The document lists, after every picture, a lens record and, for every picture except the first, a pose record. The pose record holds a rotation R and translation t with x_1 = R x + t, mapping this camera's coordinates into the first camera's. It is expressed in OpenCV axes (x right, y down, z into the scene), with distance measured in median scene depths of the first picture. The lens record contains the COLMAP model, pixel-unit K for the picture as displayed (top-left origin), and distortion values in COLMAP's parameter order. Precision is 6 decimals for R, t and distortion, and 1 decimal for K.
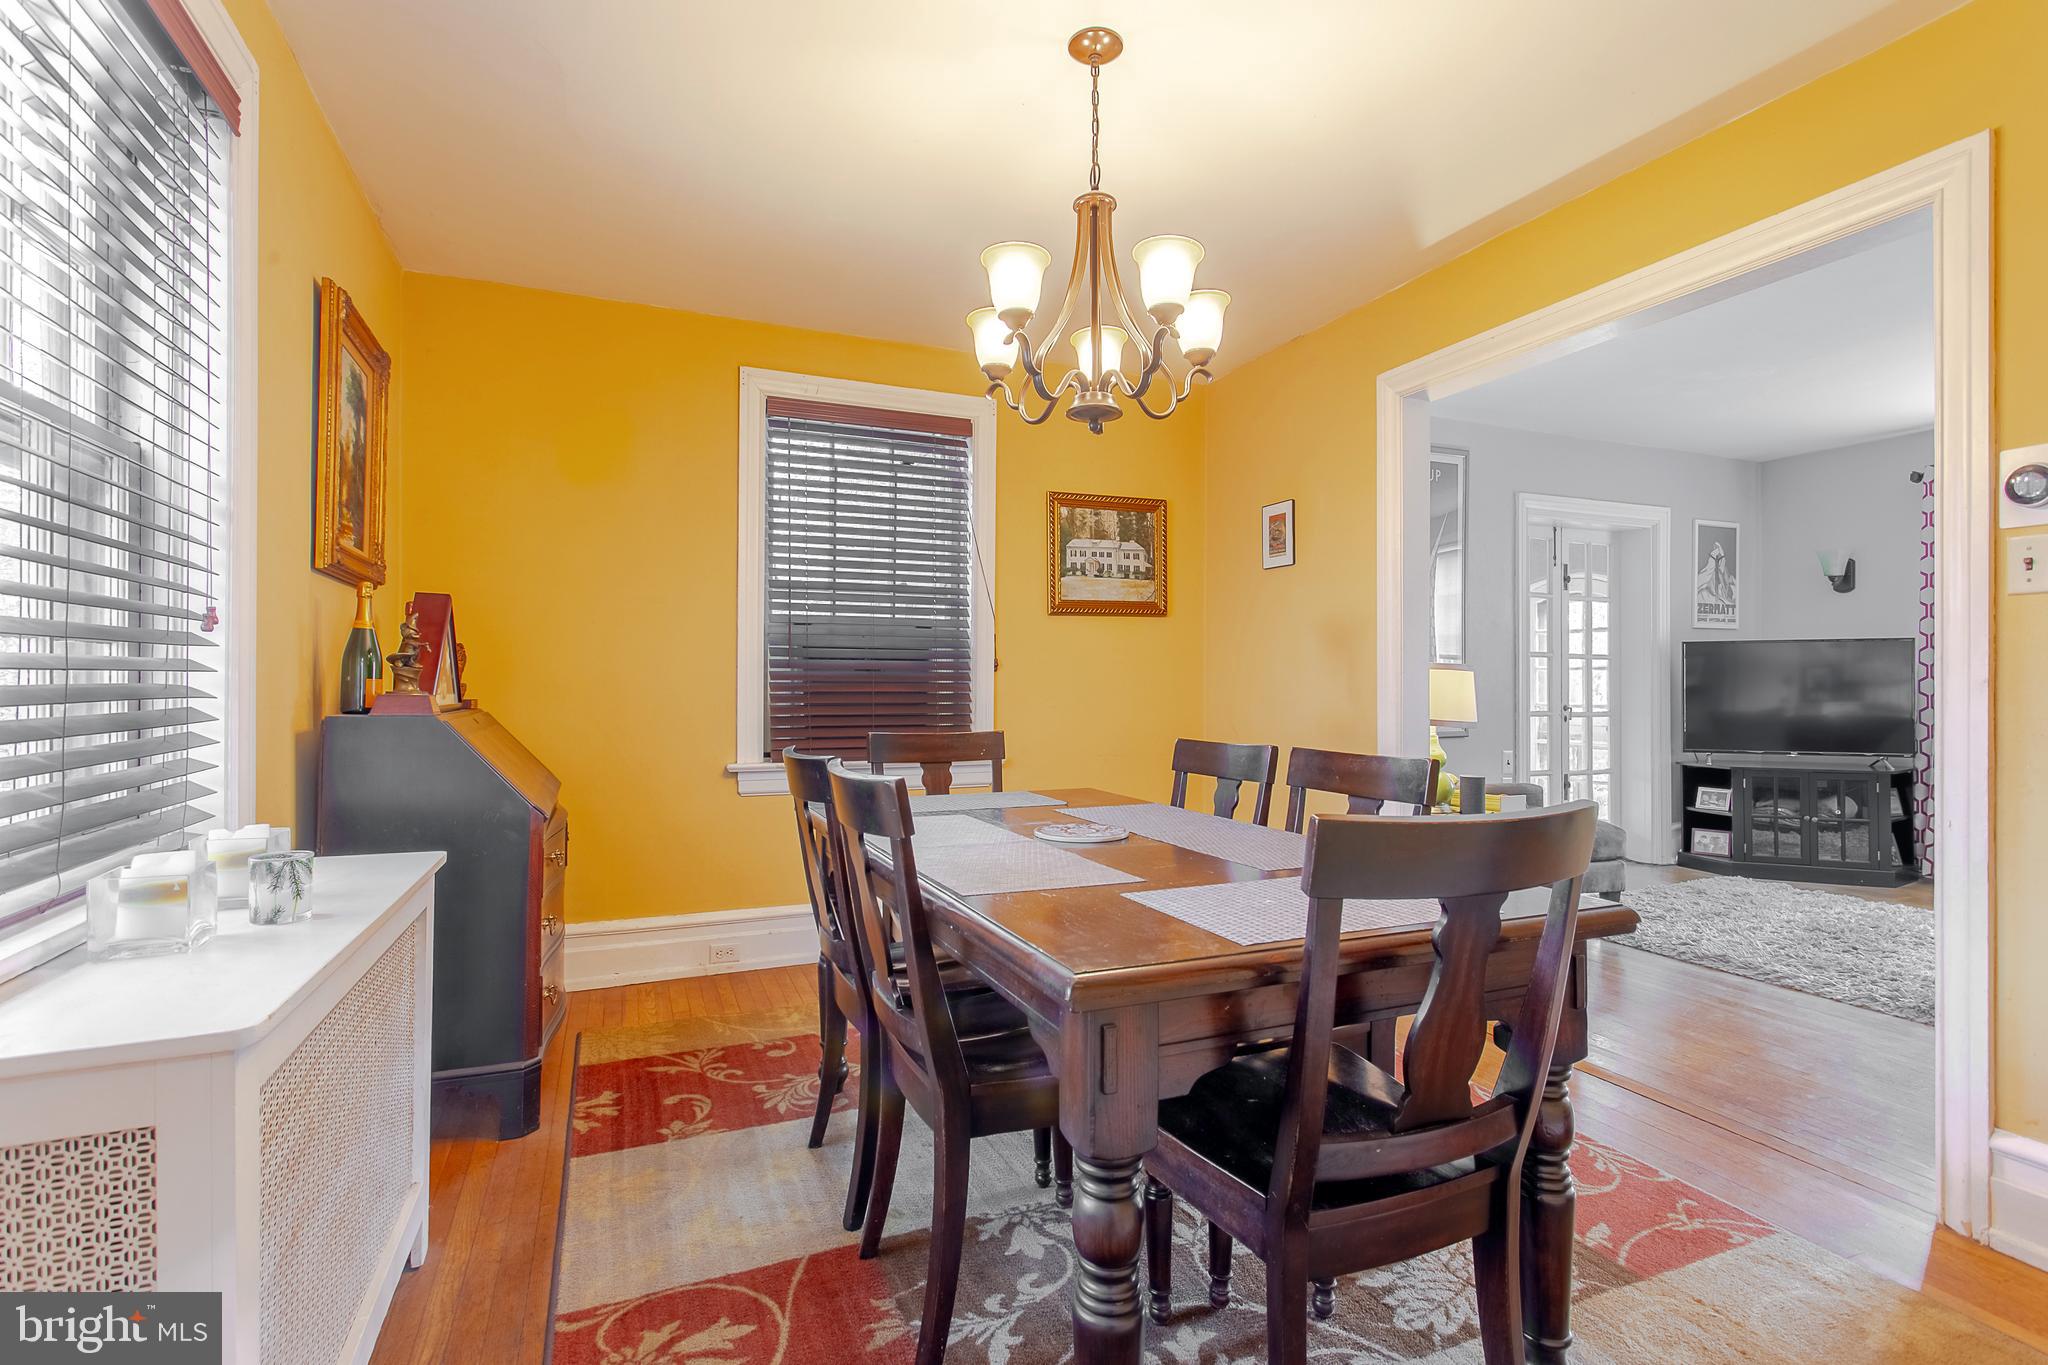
lens RADIAL K [[981.5, 0, 1014.2], [0, 981.5, 664.4], [0, 0, 1]] dist [0.008267, 0.001025]
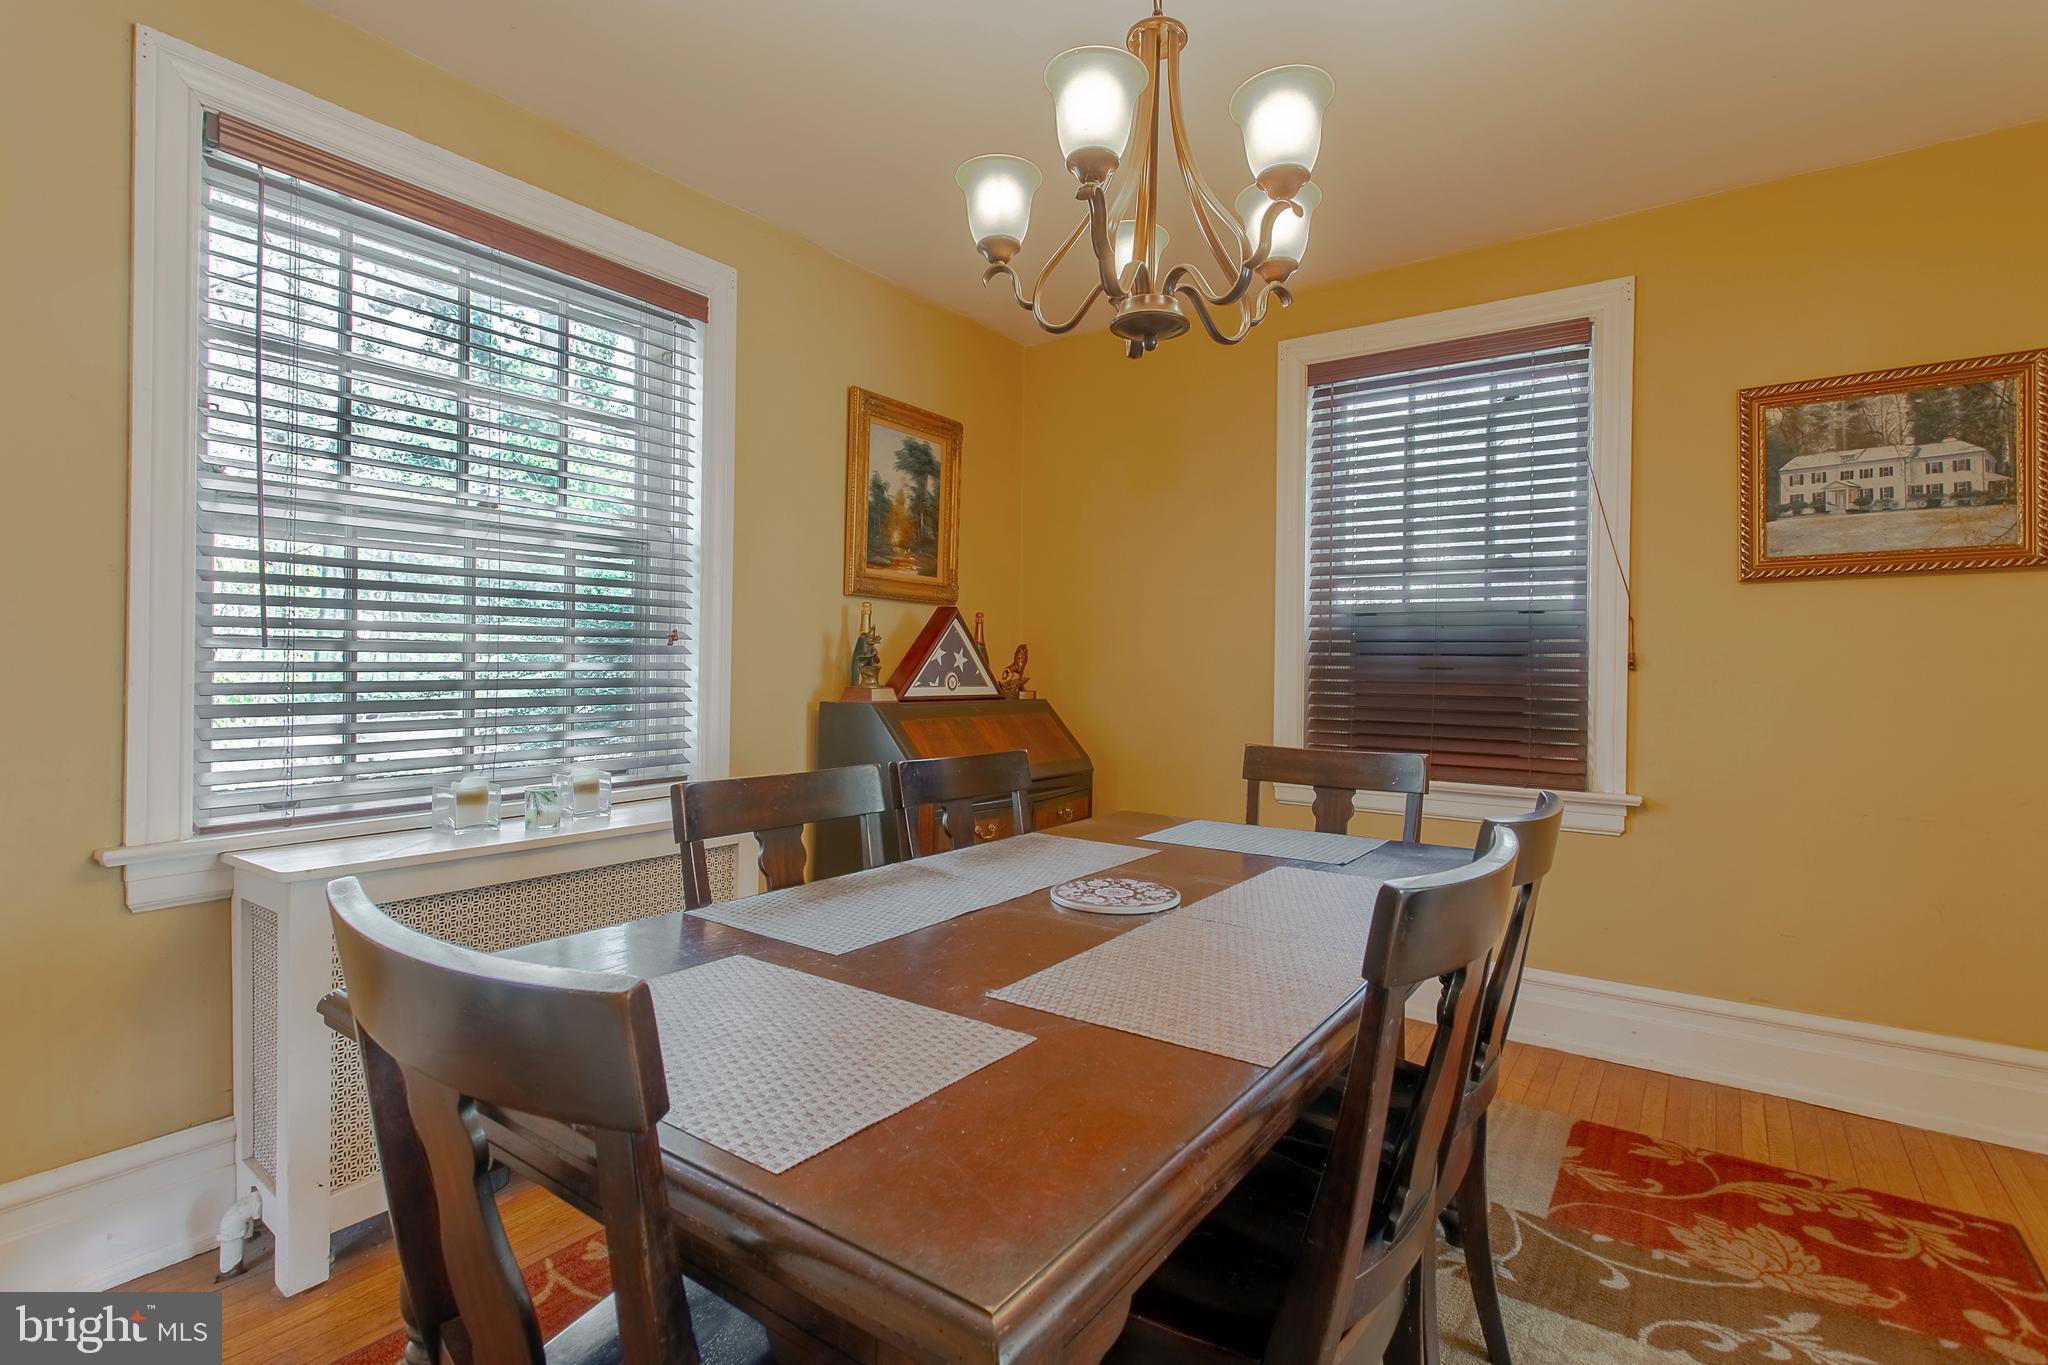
lens RADIAL K [[981.5, 0, 1034.0], [0, 981.5, 662.5], [0, 0, 1]] dist [0.008267, 0.001025]
pose [[0.520440, 0.003009, -0.853893, 0.338706], [0.005275, 0.999963, 0.006739, -0.005776], [0.853882, -0.008011, 0.520406, 0.271577]]
